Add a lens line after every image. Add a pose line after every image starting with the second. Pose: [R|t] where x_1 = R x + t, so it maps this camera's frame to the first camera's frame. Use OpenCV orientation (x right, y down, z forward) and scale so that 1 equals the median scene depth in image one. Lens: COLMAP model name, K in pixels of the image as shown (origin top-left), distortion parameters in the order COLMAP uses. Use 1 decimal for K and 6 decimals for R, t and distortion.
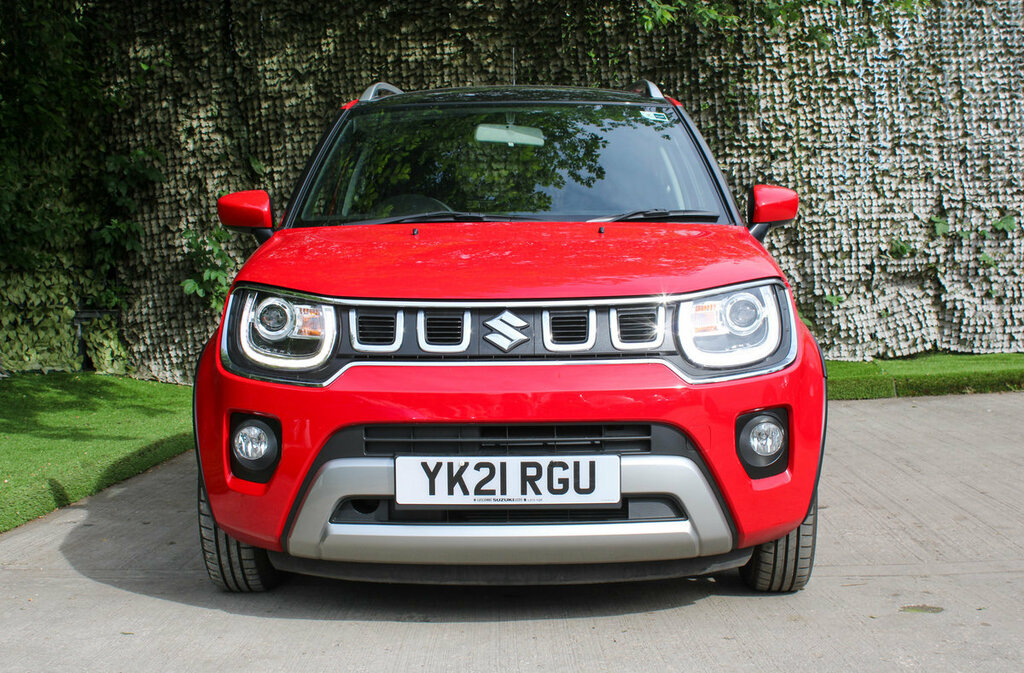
lens RADIAL K [[1470.5, 0, 508.5], [0, 1470.5, 340.2], [0, 0, 1]] dist [-0.041030, -0.014677]
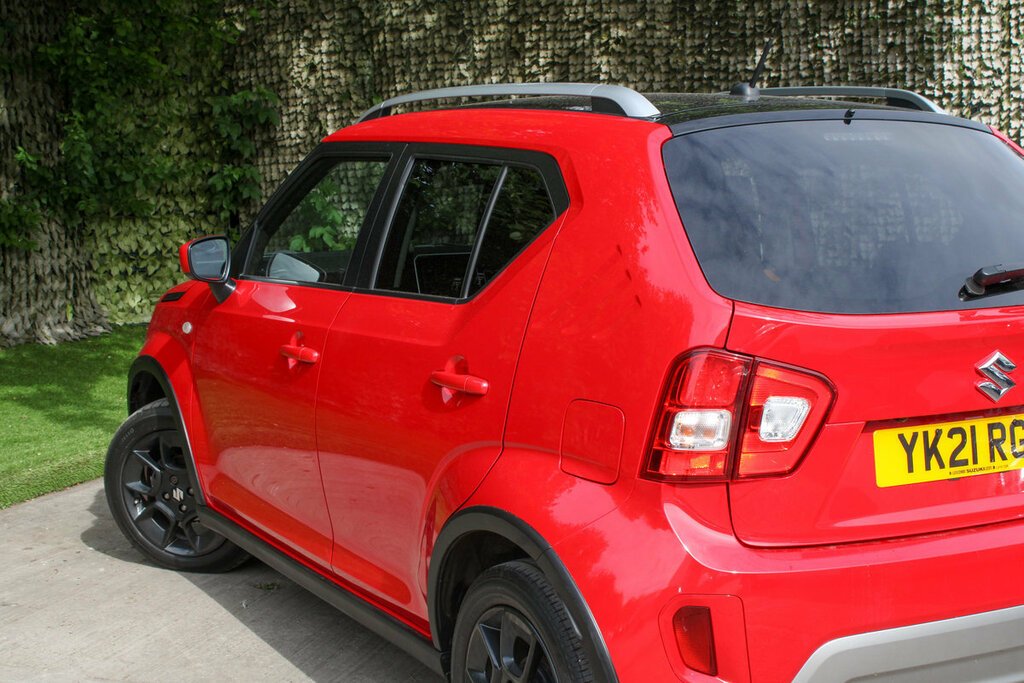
lens RADIAL K [[1606.7, 0, 515.8], [0, 1606.7, 338.6], [0, 0, 1]] dist [-0.022929, 0.079265]
pose [[0.952566, 0.061763, -0.297998, 0.207905], [-0.035915, 0.995161, 0.091453, -0.071065], [0.302204, -0.076413, 0.950176, 0.084986]]
